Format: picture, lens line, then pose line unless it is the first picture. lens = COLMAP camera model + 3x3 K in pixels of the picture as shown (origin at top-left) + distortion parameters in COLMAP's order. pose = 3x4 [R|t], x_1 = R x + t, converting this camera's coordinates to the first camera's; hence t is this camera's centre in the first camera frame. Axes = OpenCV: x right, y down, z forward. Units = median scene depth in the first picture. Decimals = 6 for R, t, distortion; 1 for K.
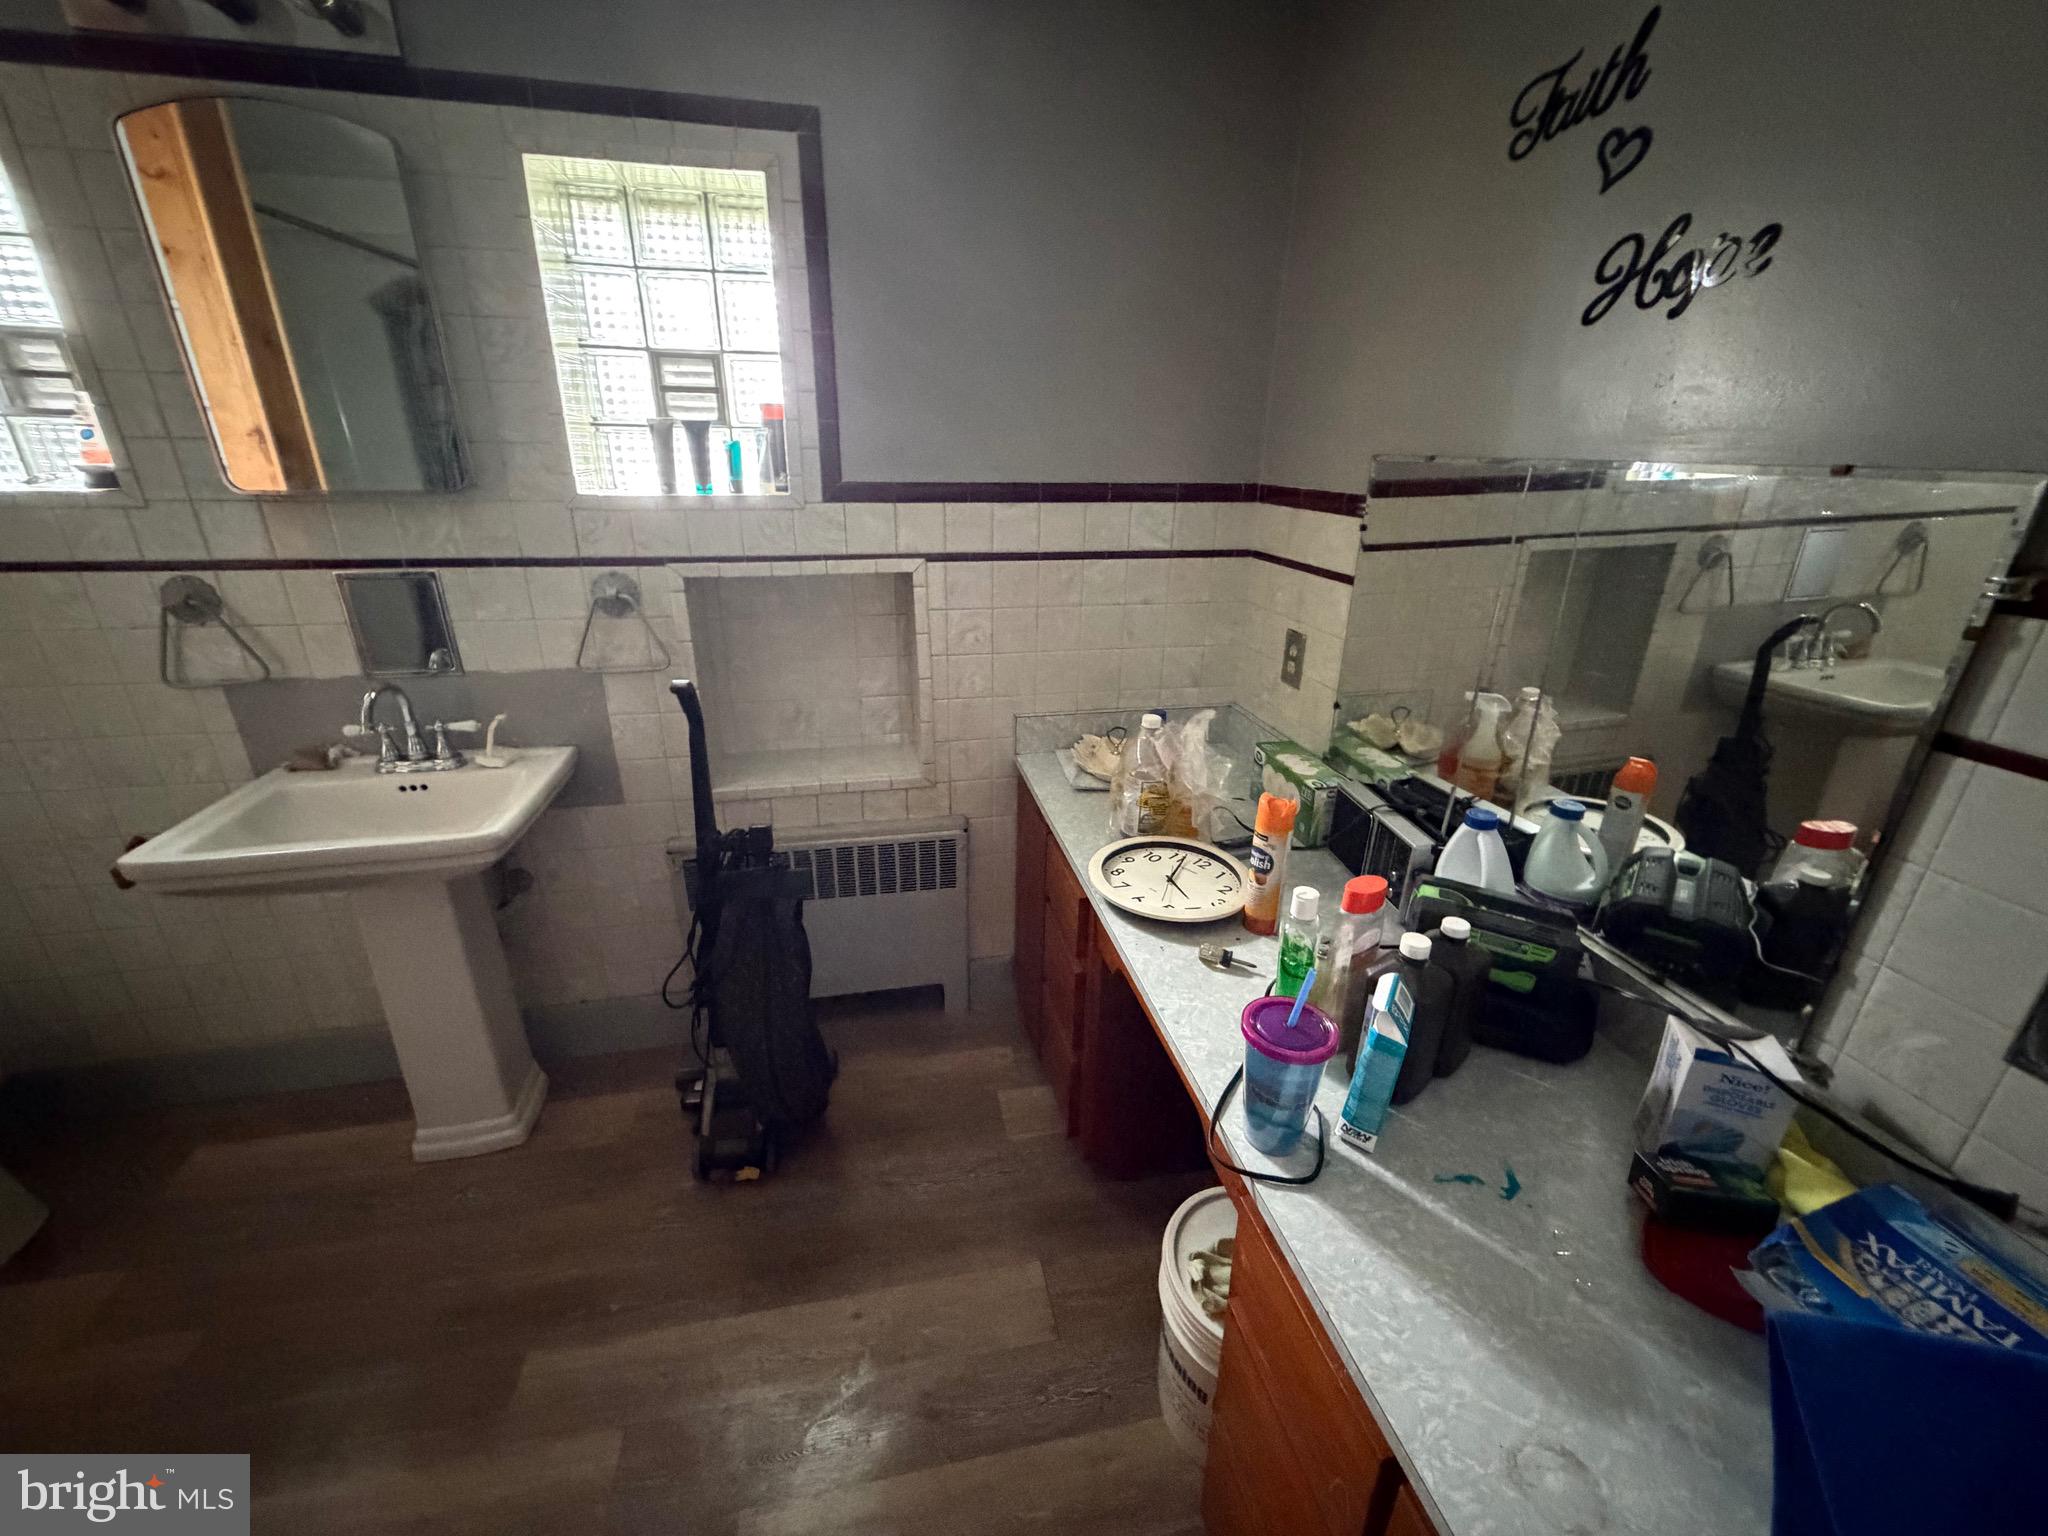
lens RADIAL K [[819.6, 0, 1022.8], [0, 819.6, 765.2], [0, 0, 1]] dist [-0.000262, -0.000239]
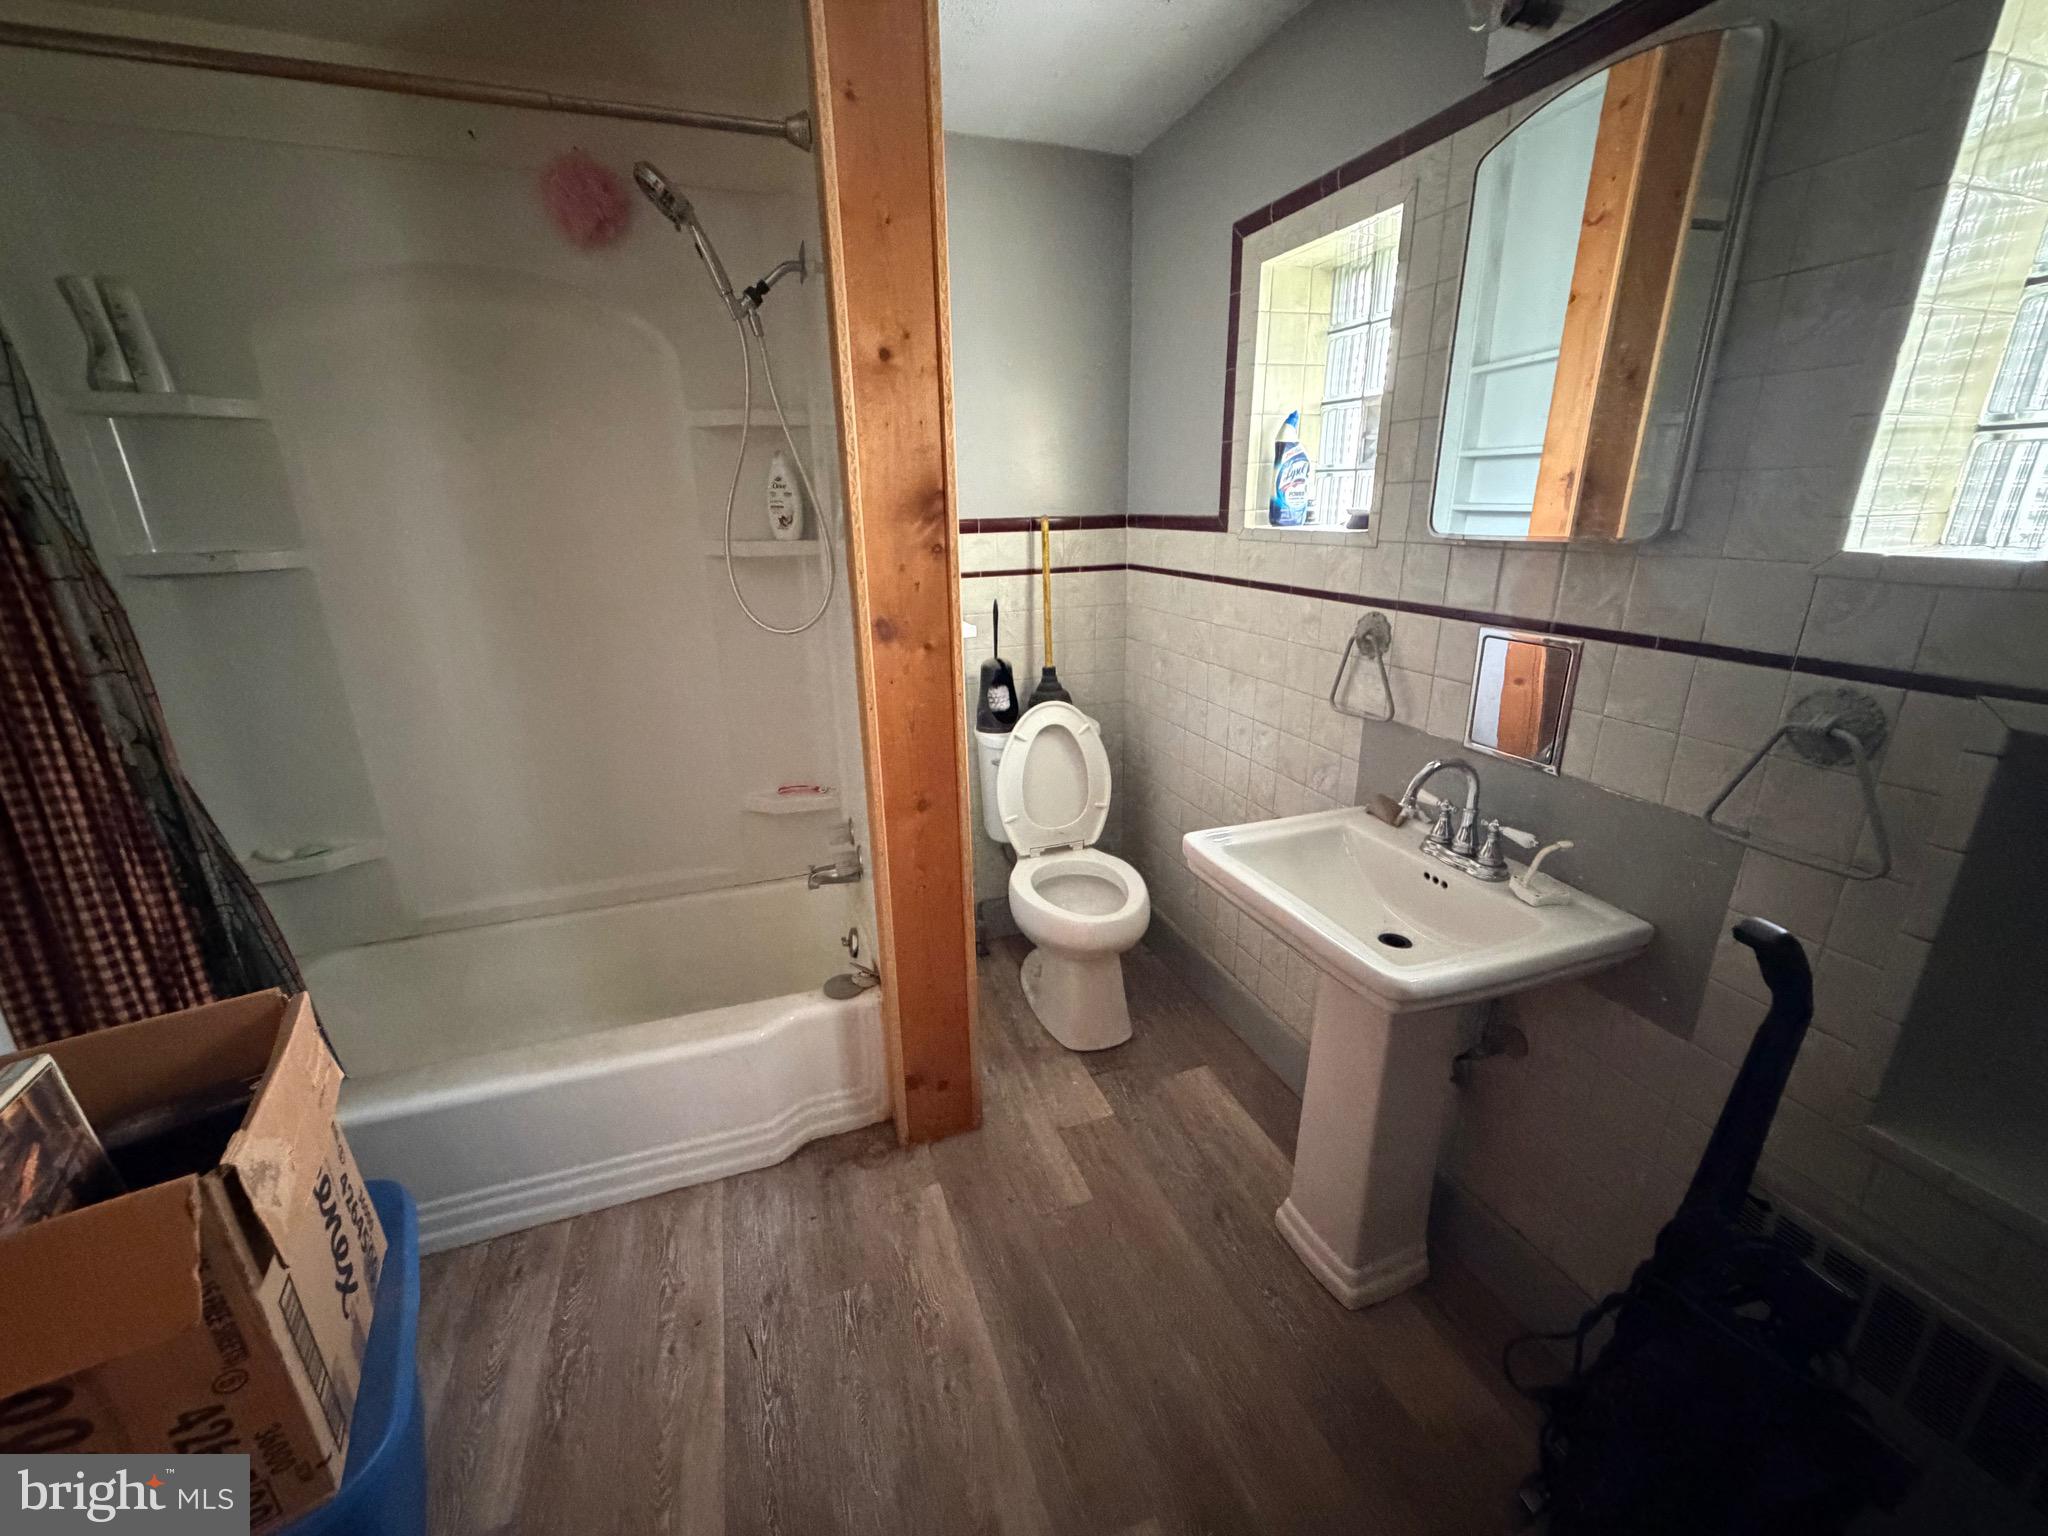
lens RADIAL K [[819.6, 0, 1024.1], [0, 819.6, 772.1], [0, 0, 1]] dist [-0.000262, -0.000239]
pose [[0.143043, 0.294004, -0.945040, -0.033634], [-0.344635, 0.909895, 0.230906, -0.121718], [0.927774, 0.292665, 0.231478, 0.368528]]
